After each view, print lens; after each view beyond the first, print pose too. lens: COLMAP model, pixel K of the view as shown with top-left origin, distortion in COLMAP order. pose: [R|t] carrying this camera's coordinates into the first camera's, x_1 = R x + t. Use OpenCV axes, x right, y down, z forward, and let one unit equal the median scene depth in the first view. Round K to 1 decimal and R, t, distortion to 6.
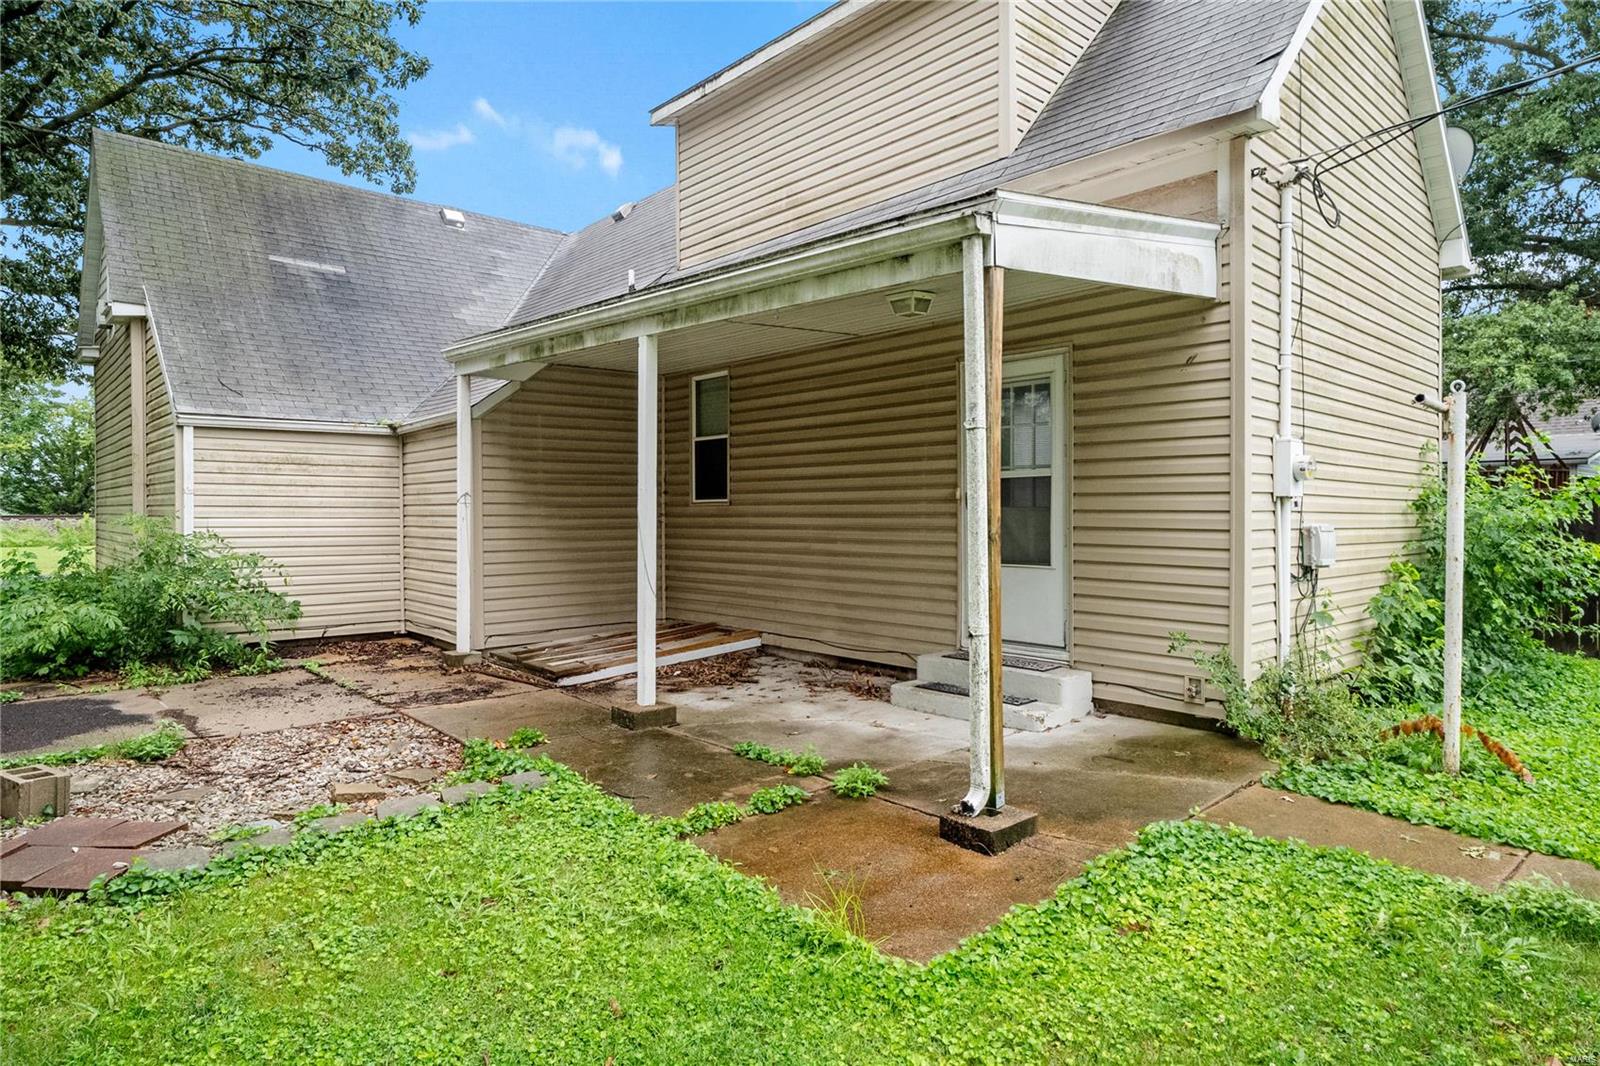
lens RADIAL K [[903.6, 0, 800.0], [0, 903.6, 533.0], [0, 0, 1]] dist [0.001048, 0.000242]
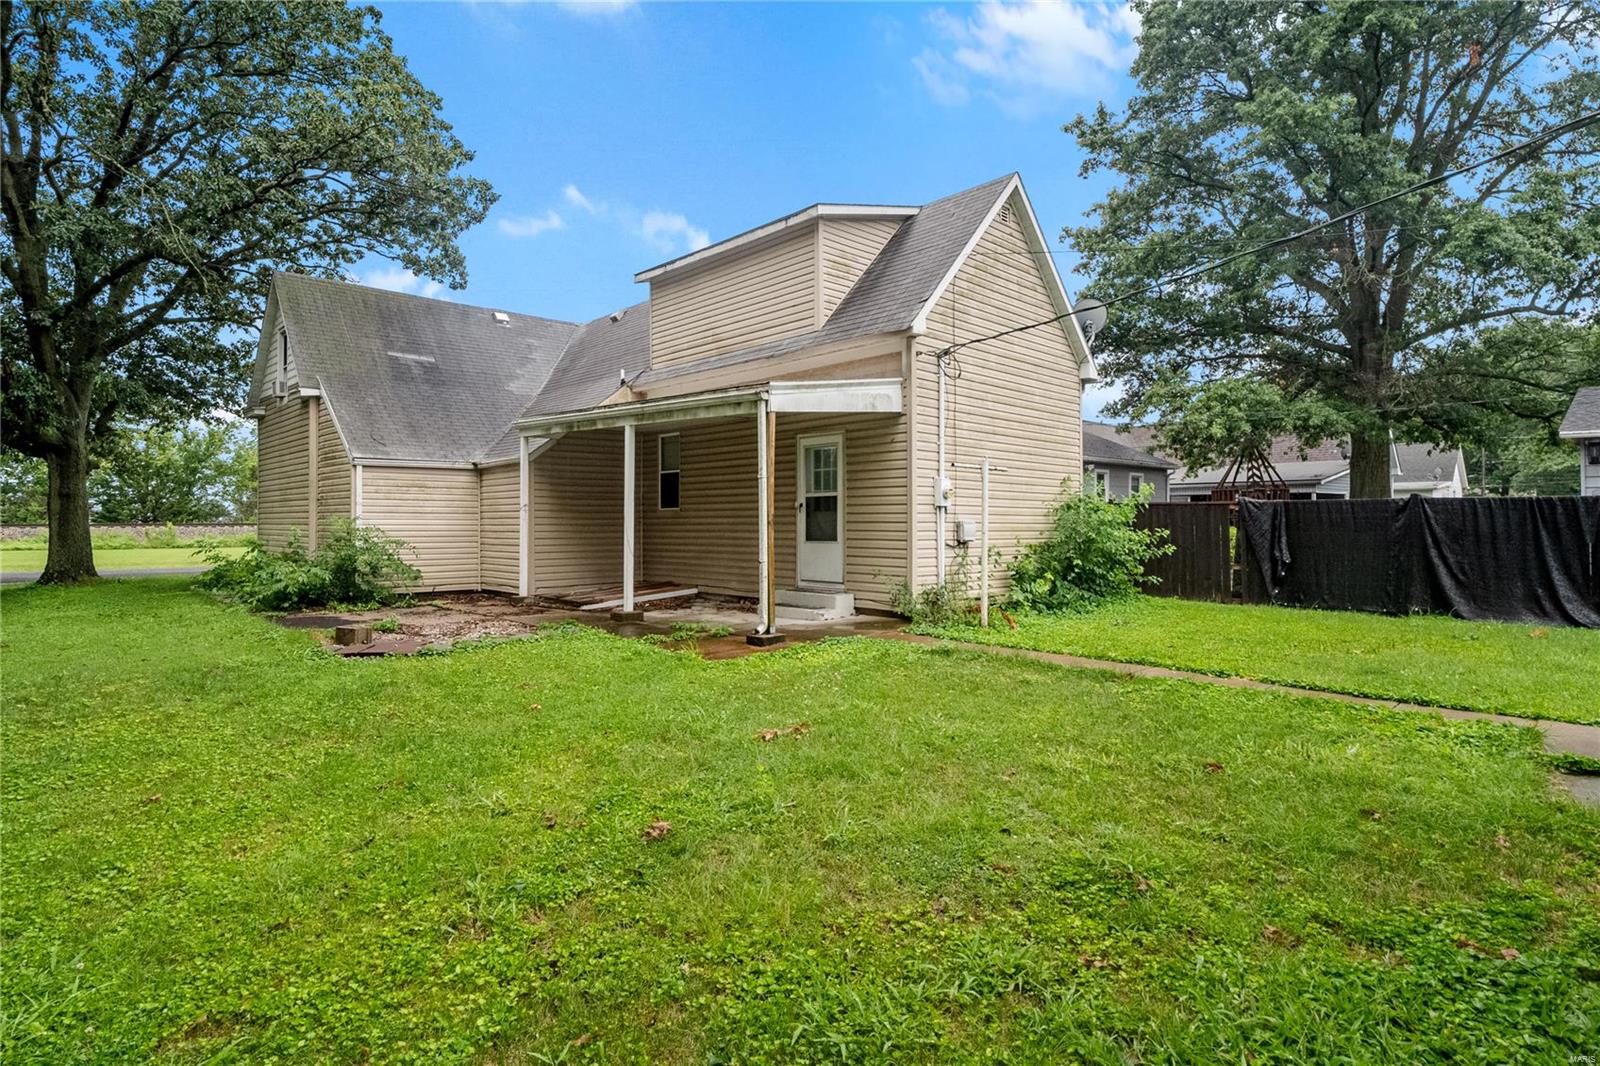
lens RADIAL K [[817.7, 0, 816.7], [0, 817.7, 522.1], [0, 0, 1]] dist [-0.001756, -0.000066]
pose [[0.998927, -0.001011, 0.046299, 0.117466], [0.002097, 0.999724, -0.023420, 0.027805], [-0.046263, 0.023492, 0.998653, -0.598577]]
